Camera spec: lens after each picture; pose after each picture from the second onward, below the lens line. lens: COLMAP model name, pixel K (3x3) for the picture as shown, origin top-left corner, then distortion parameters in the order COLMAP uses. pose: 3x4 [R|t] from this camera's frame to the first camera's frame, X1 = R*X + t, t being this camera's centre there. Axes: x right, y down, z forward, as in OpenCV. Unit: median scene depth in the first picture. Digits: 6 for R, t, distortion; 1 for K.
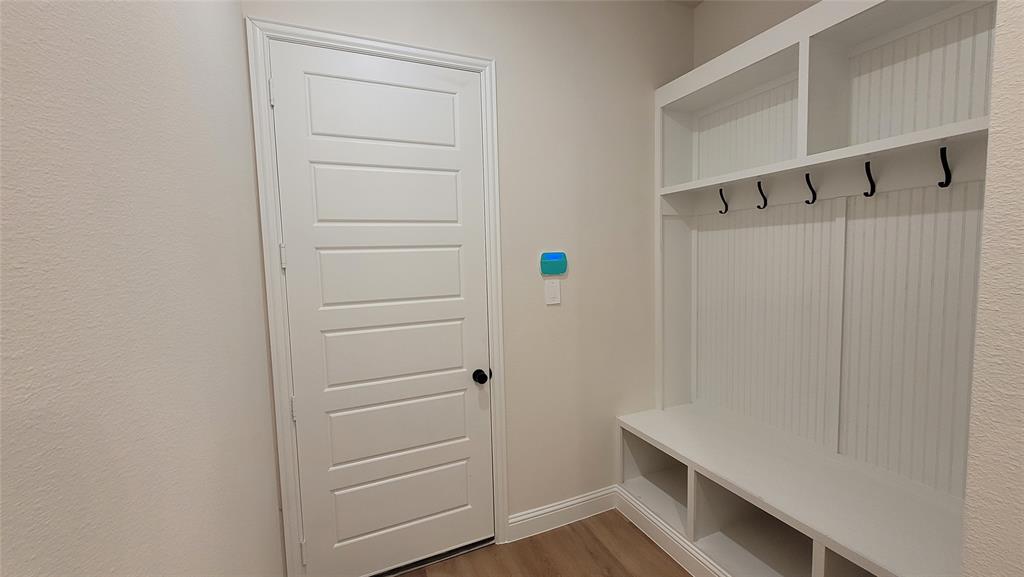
lens RADIAL K [[402.5, 0, 510.9], [0, 402.5, 284.3], [0, 0, 1]] dist [0.002178, -0.001198]
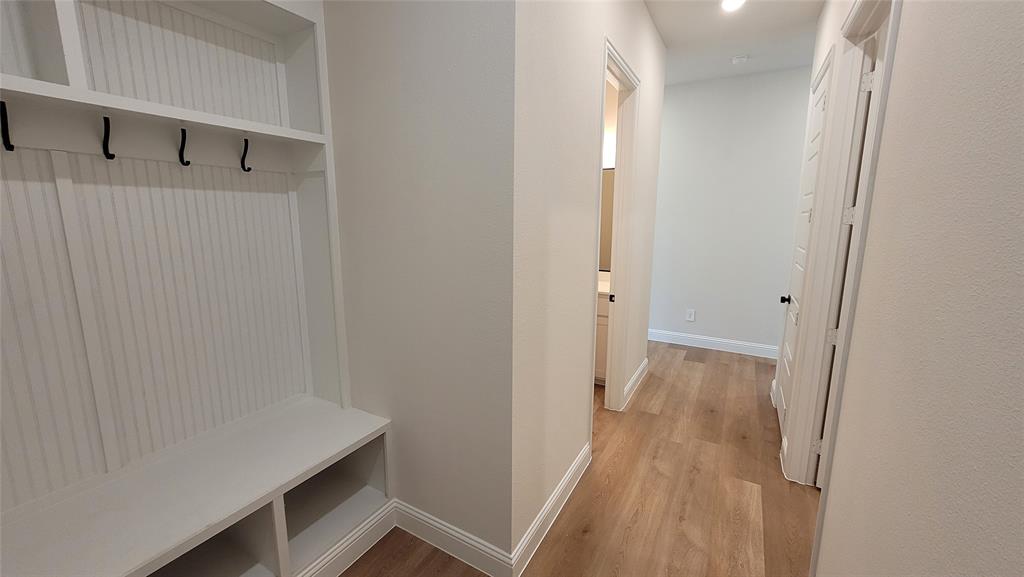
lens RADIAL K [[402.5, 0, 508.6], [0, 402.5, 288.0], [0, 0, 1]] dist [0.002178, -0.001198]
pose [[-0.598321, -0.117876, 0.792538, -0.353221], [0.075075, 0.976521, 0.201917, -0.066003], [-0.797732, 0.180311, -0.575424, 0.940937]]
